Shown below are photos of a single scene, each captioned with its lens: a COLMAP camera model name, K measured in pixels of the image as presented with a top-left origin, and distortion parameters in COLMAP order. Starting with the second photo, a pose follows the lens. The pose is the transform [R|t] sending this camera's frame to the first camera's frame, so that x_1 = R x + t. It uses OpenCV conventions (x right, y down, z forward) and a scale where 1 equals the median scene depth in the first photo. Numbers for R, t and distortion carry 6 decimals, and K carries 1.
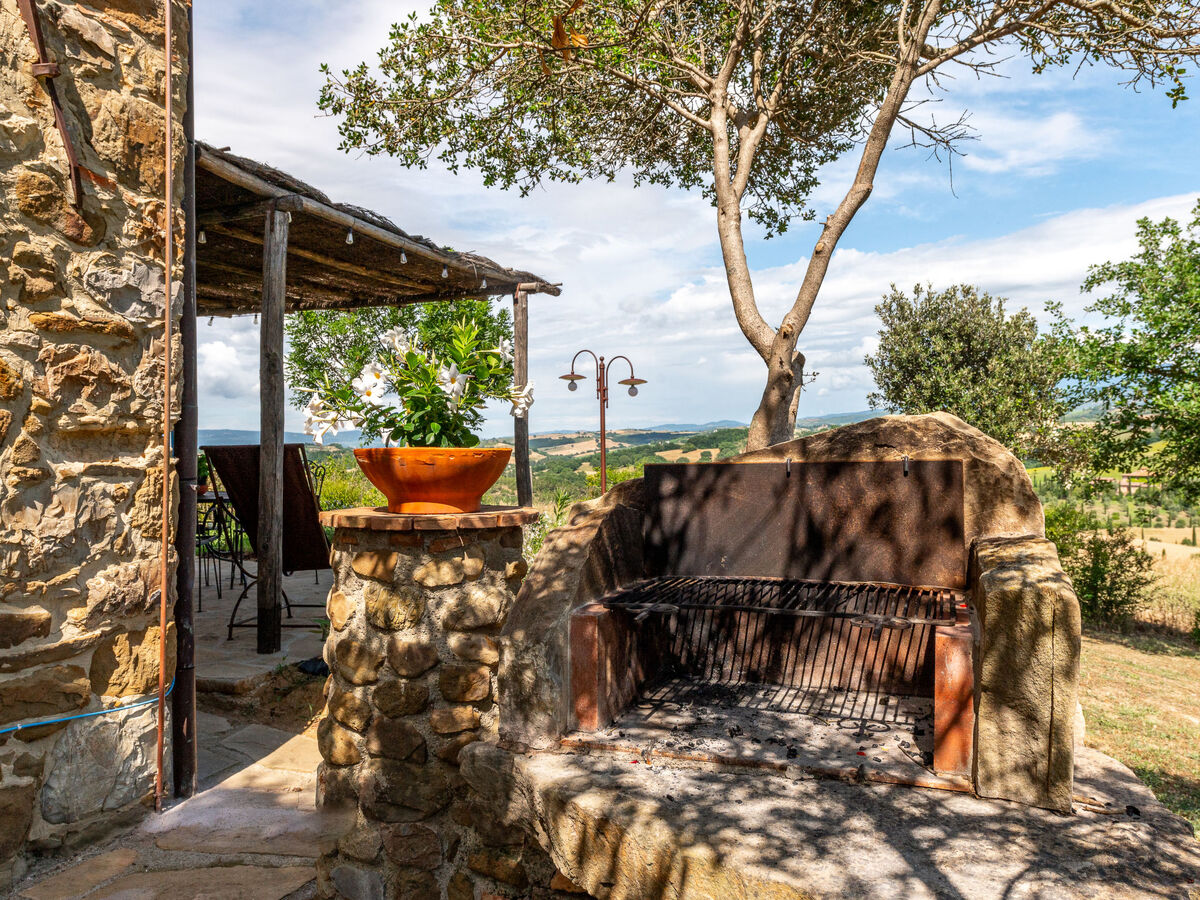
lens RADIAL K [[889.3, 0, 593.6], [0, 889.3, 442.6], [0, 0, 1]] dist [0.106617, -0.105396]
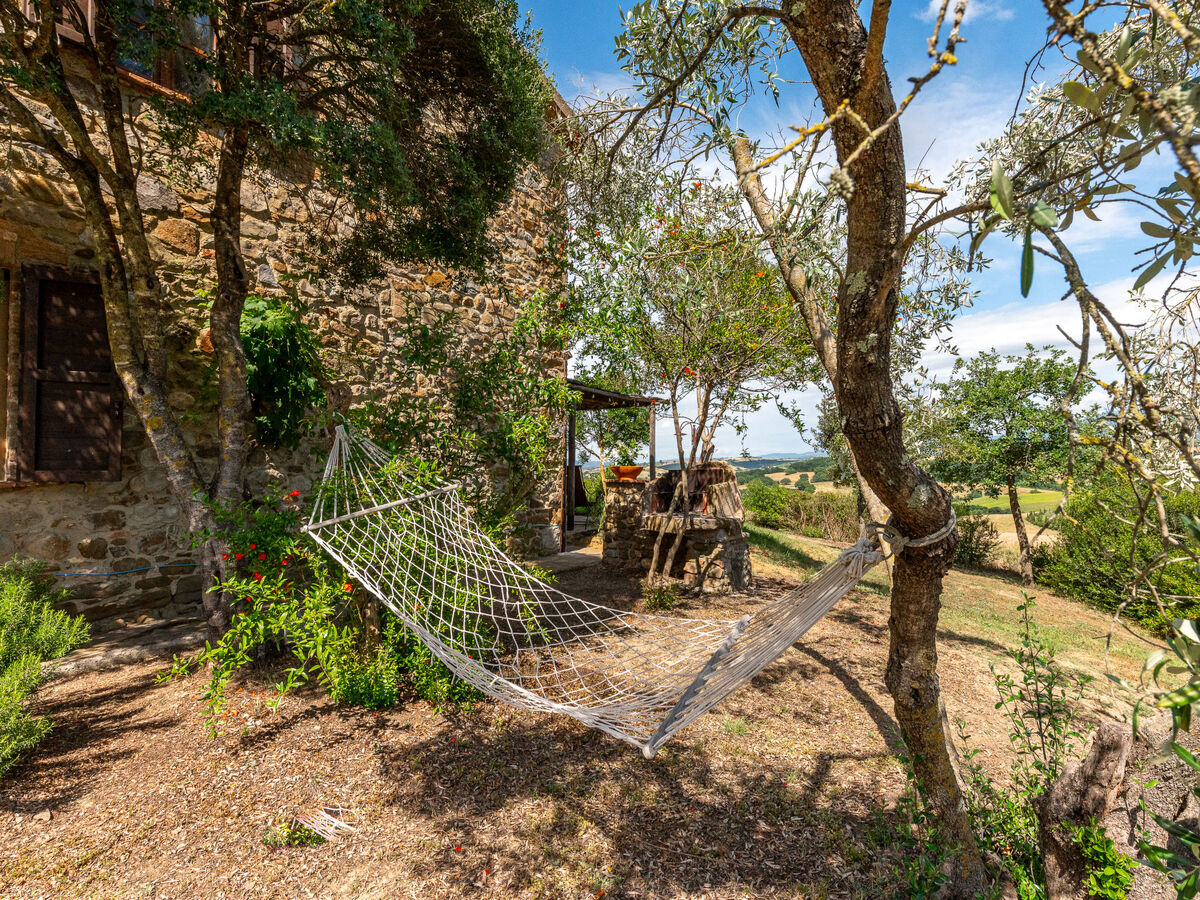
lens RADIAL K [[889.3, 0, 593.6], [0, 889.3, 442.6], [0, 0, 1]] dist [0.106617, -0.105396]
pose [[0.986300, 0.003771, -0.164917, 0.394826], [-0.008177, 0.999627, -0.026045, 0.004217], [0.164757, 0.027037, 0.985964, -3.435577]]
